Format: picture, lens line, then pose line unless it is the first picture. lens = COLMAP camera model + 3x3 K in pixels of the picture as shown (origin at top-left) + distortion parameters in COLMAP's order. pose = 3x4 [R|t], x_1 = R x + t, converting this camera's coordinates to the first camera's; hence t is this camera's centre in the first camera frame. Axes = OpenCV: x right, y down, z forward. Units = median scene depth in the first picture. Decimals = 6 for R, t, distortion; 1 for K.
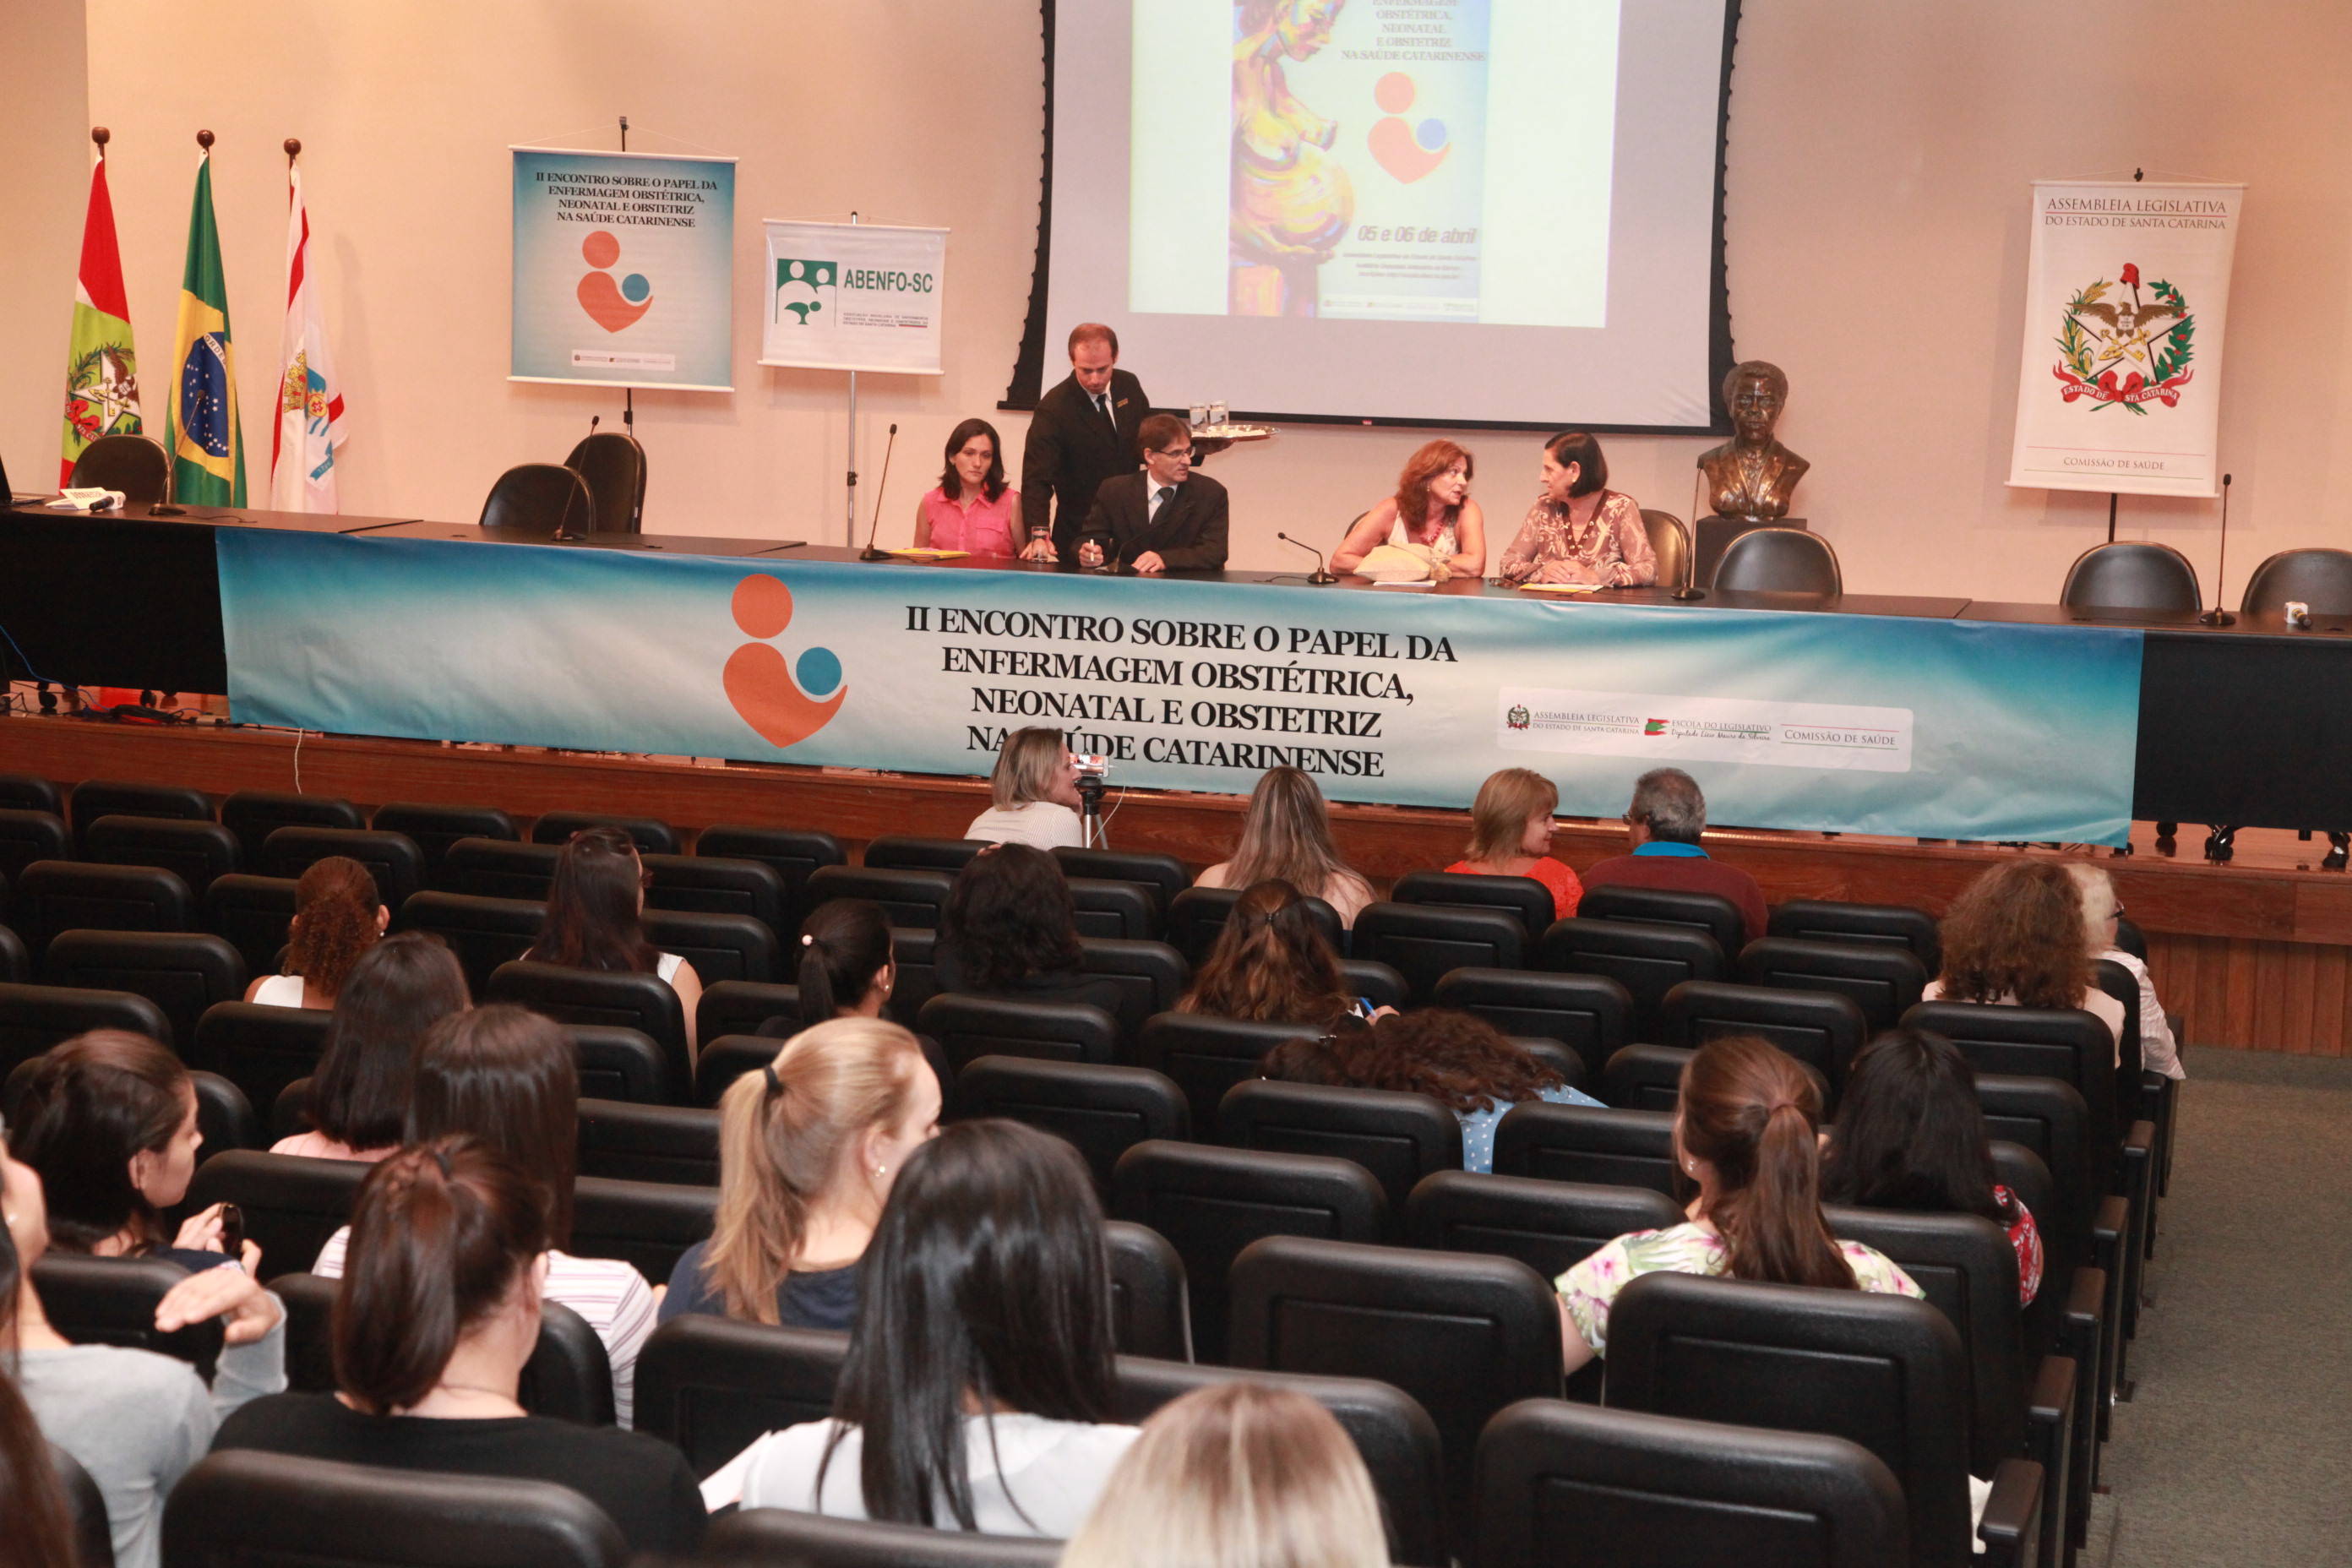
lens RADIAL K [[4107.2, 0, 1176.0], [0, 4107.2, 784.0], [0, 0, 1]] dist [0.278568, 0.011492]
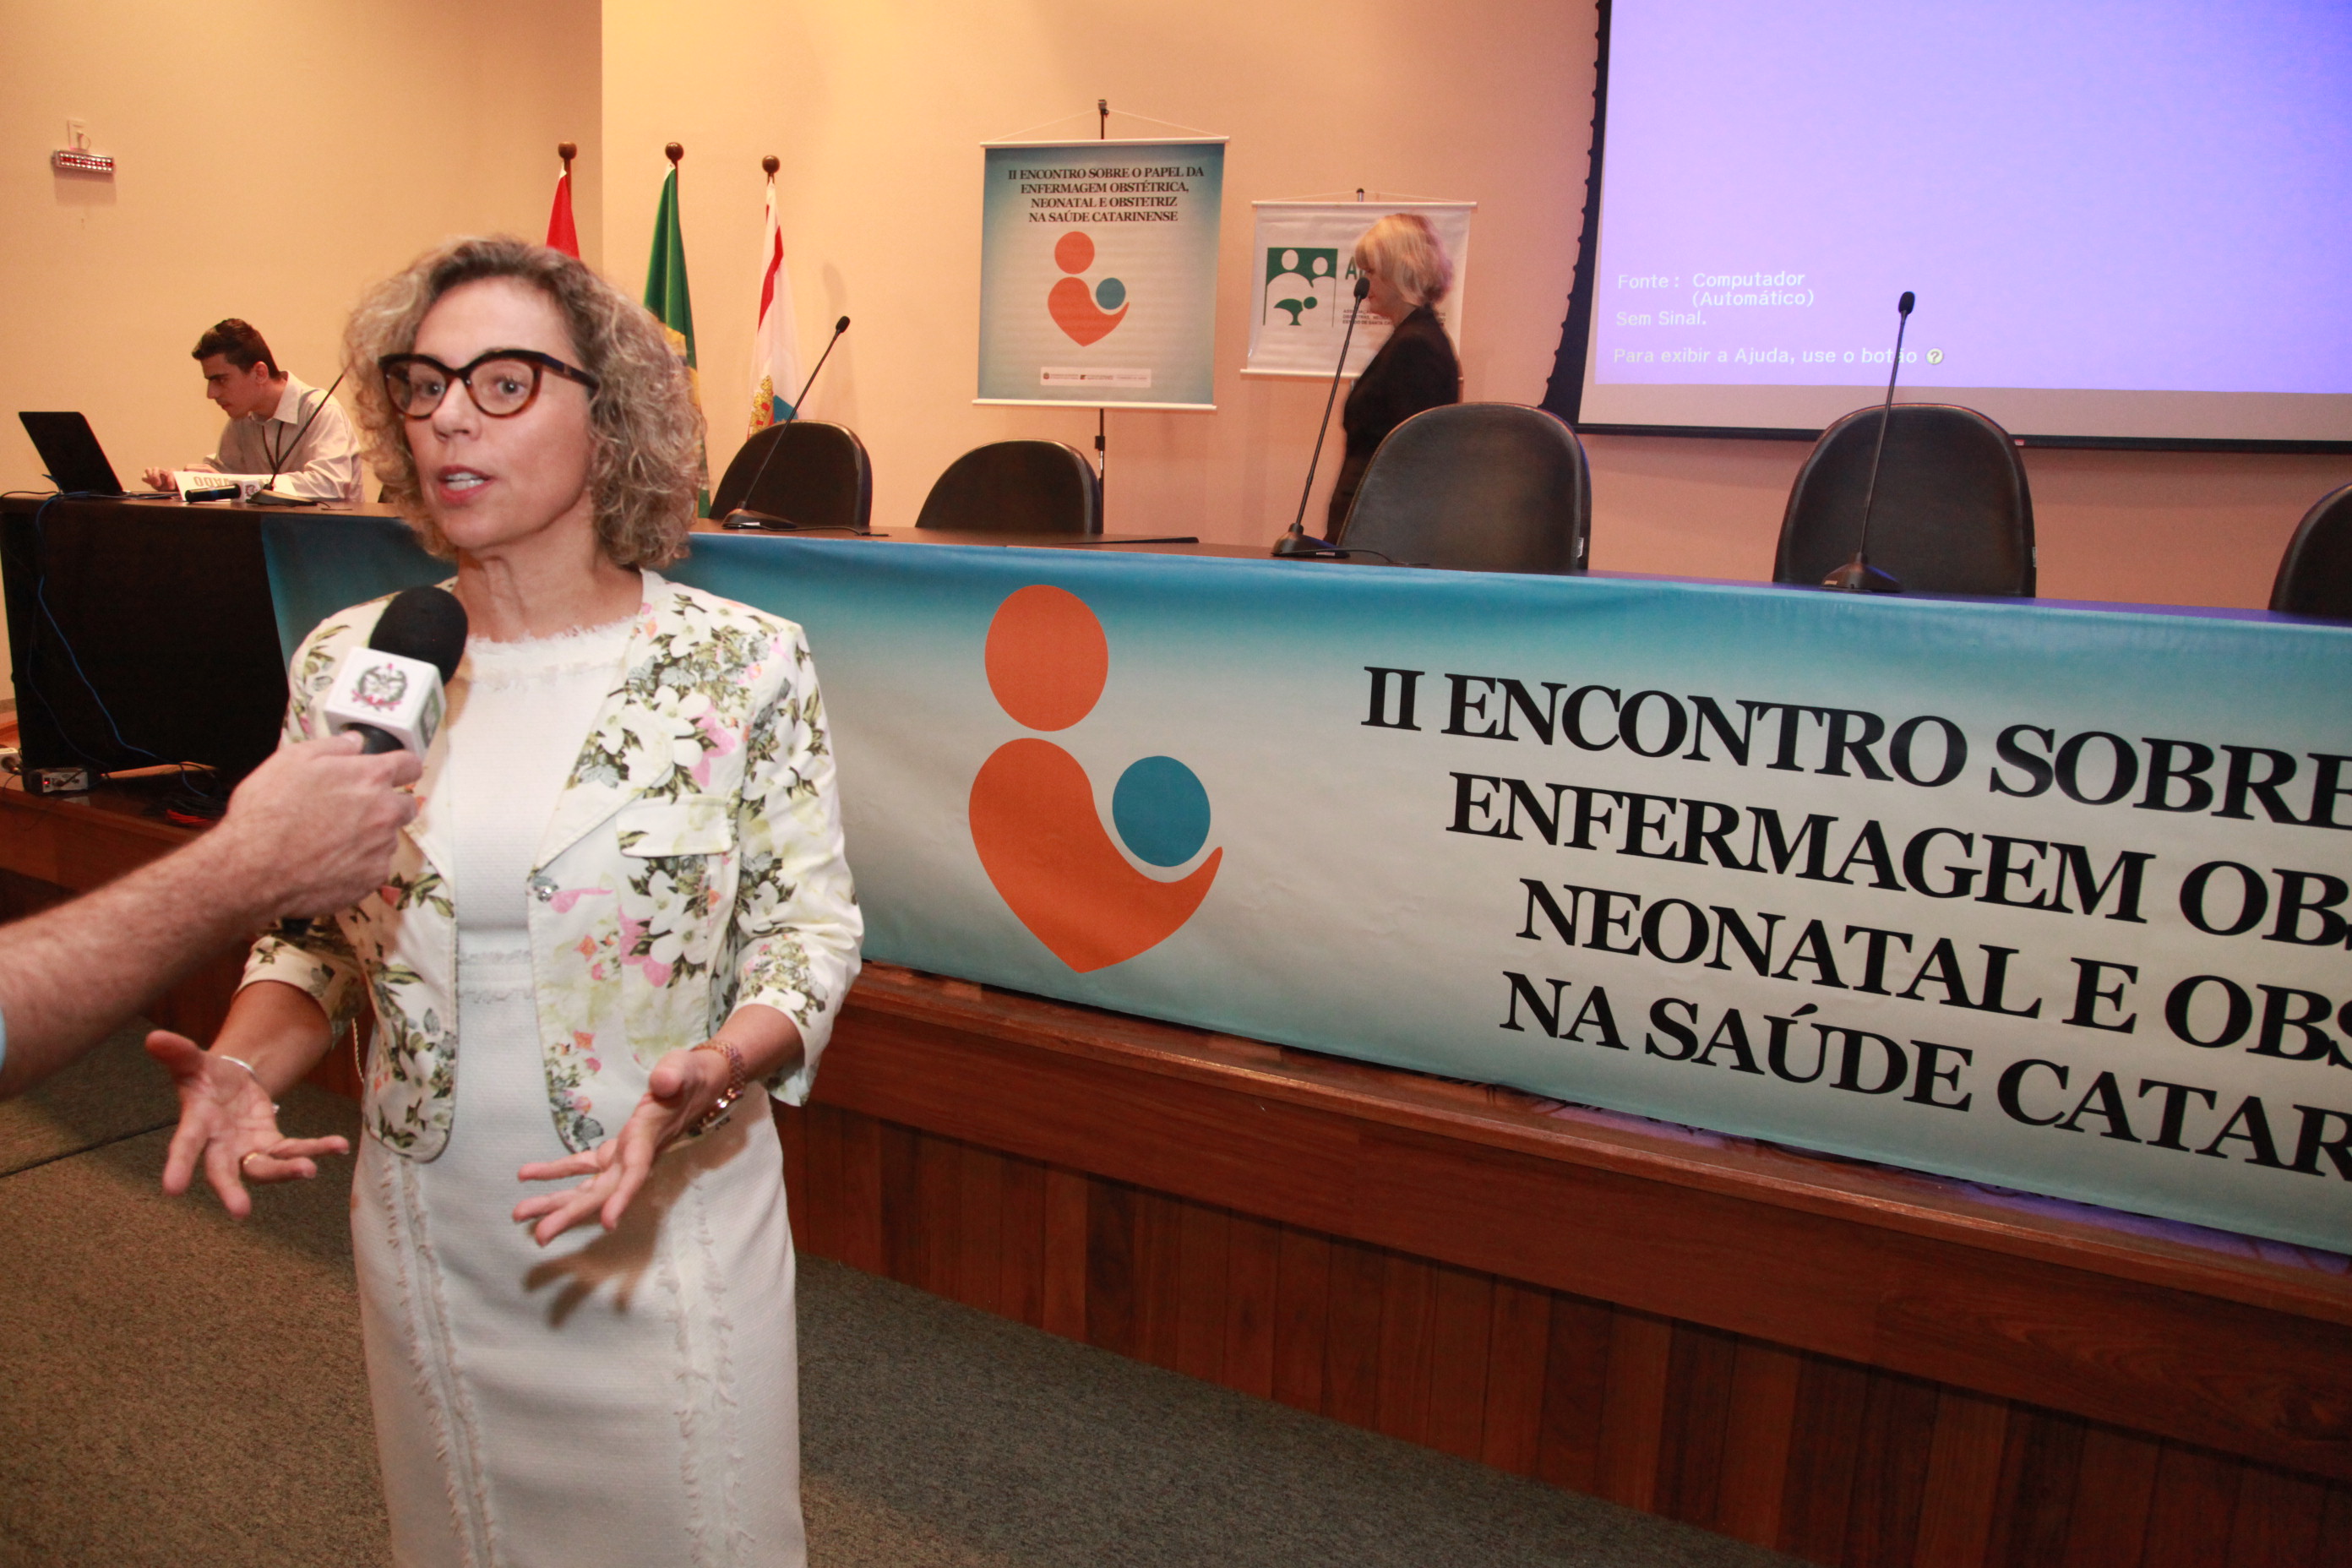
lens RADIAL K [[1638.6, 0, 1159.3], [0, 1638.6, 783.1], [0, 0, 1]] dist [-0.124847, 0.076057]
pose [[0.973161, 0.043058, -0.226061, -0.048638], [-0.035745, 0.998700, 0.036346, -0.037064], [0.227332, -0.027290, 0.973435, 0.842273]]
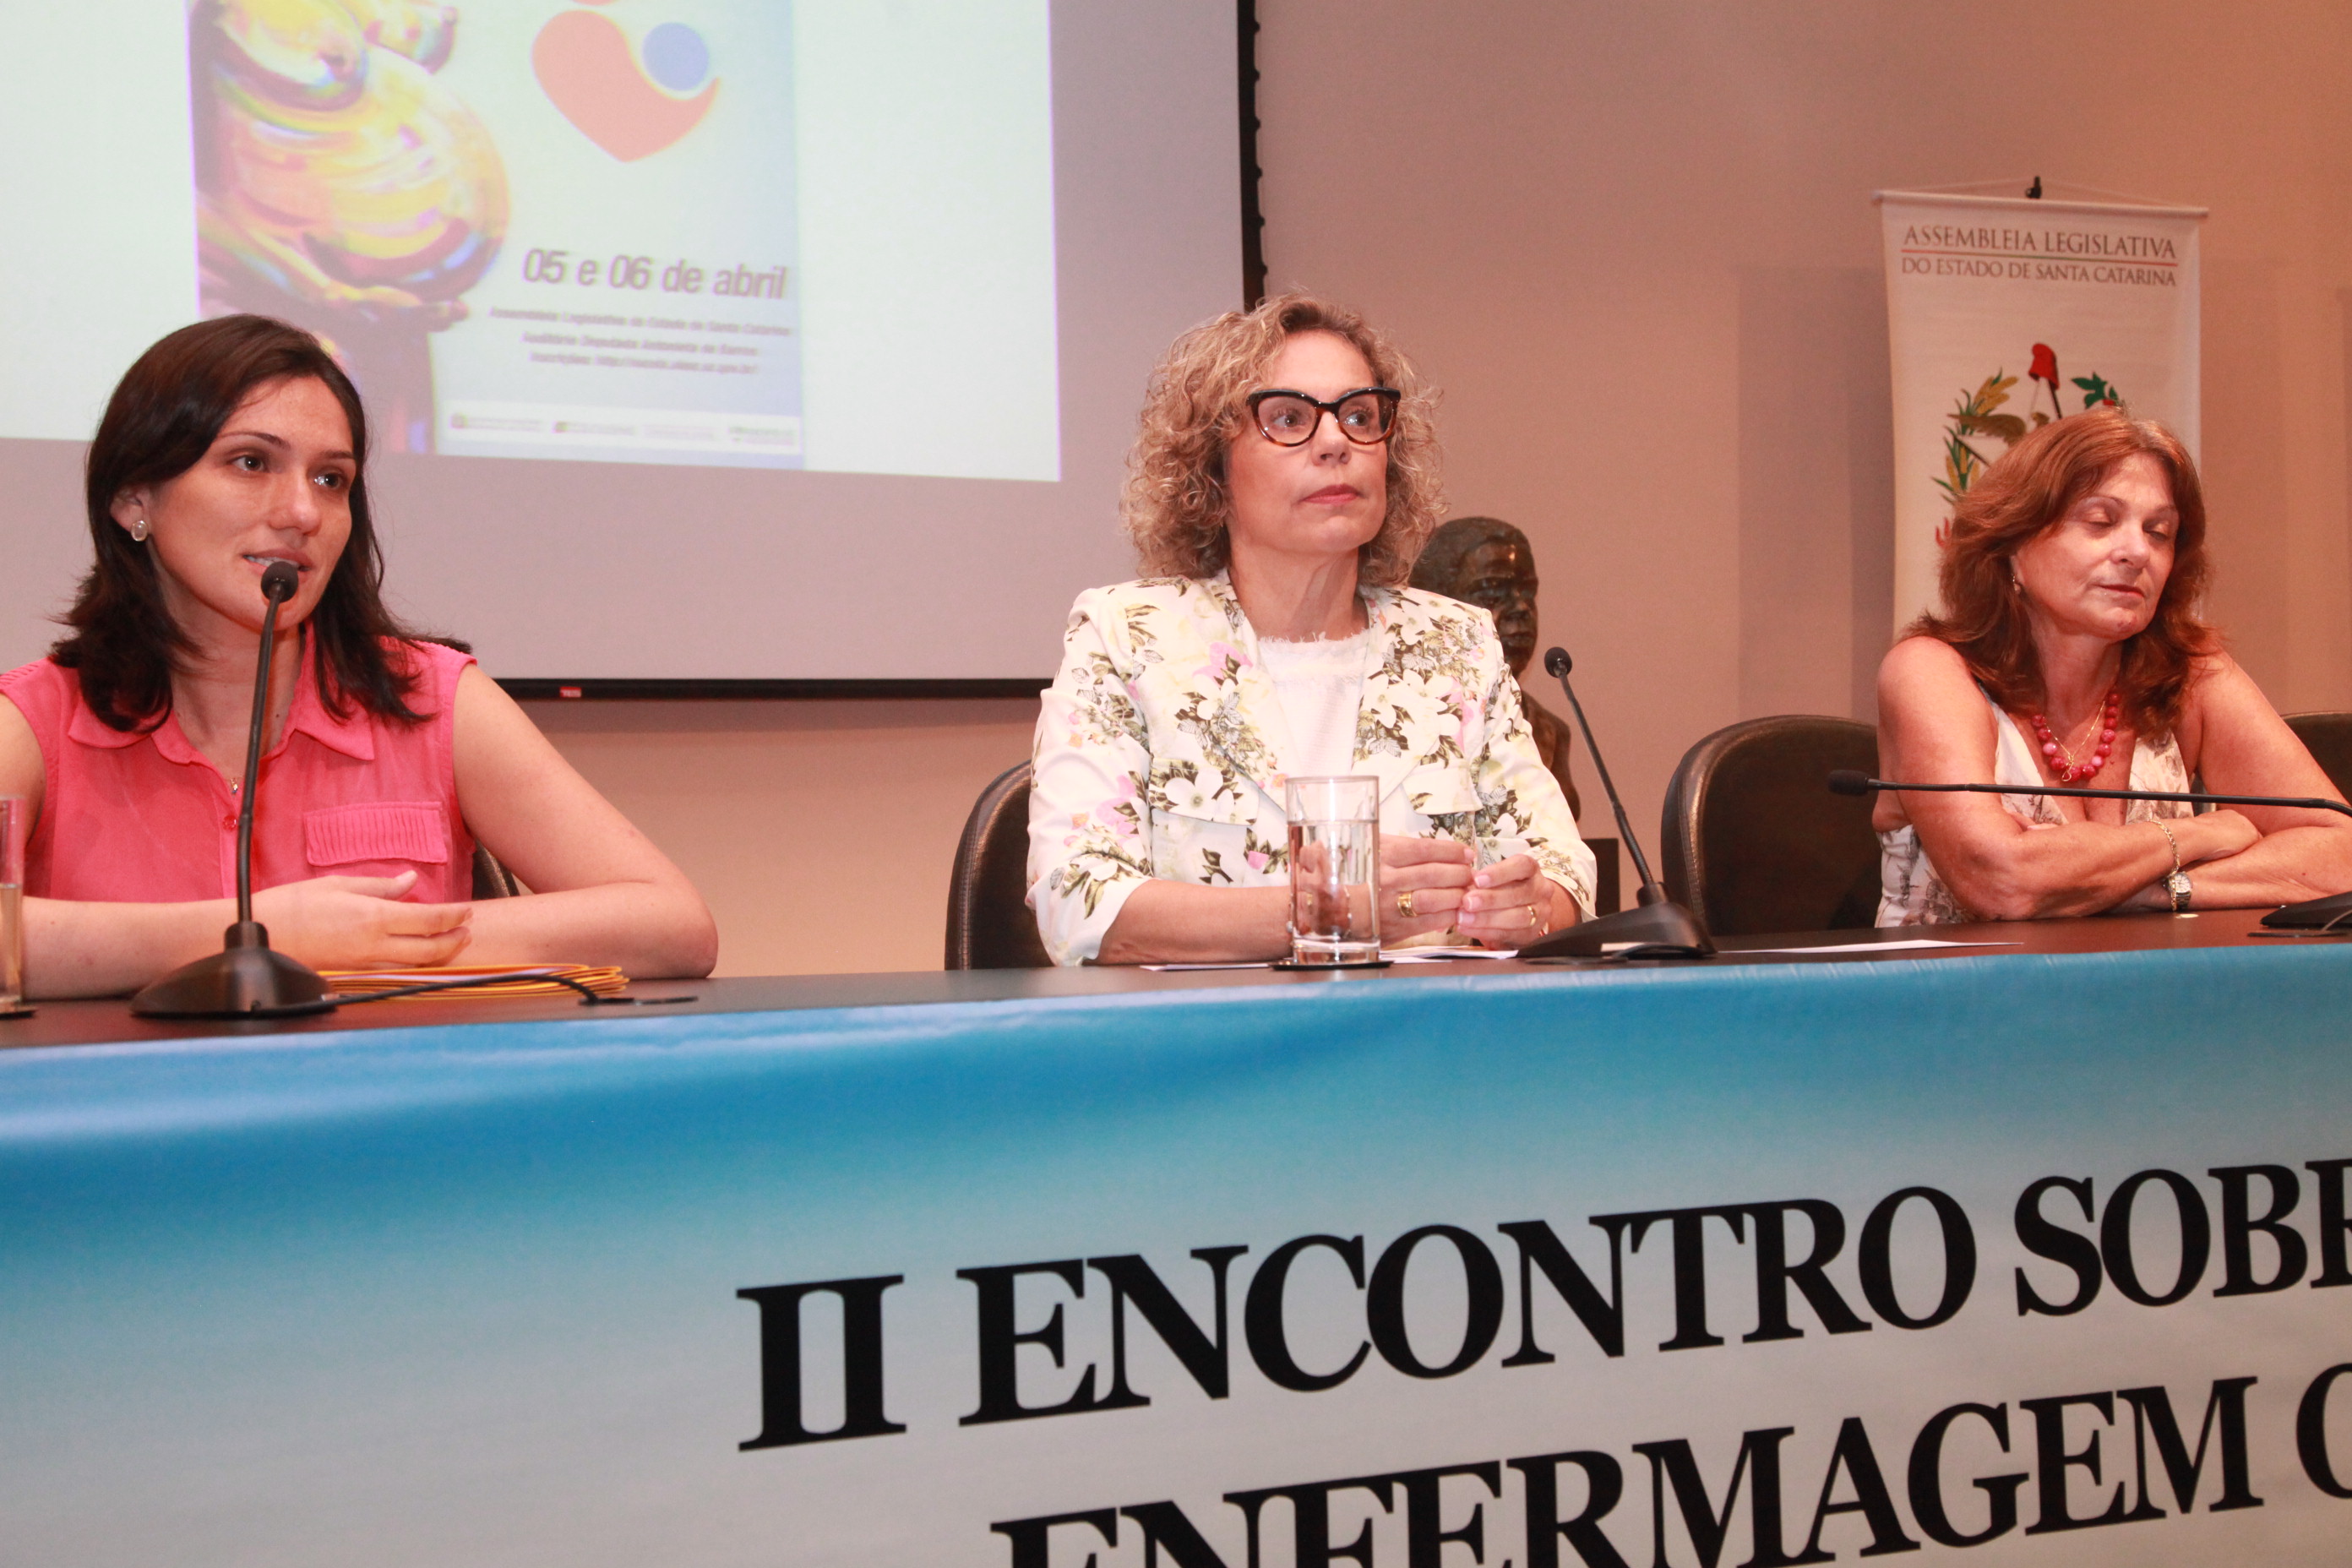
lens RADIAL K [[2806.6, 0, 1159.7], [0, 2806.6, 792.4], [0, 0, 1]] dist [0.055000, 0.131615]
pose [[0.771033, -0.034040, 0.635884, -0.118263], [0.127388, 0.986631, -0.101647, -0.048816], [-0.623923, 0.159377, 0.765061, 0.913947]]
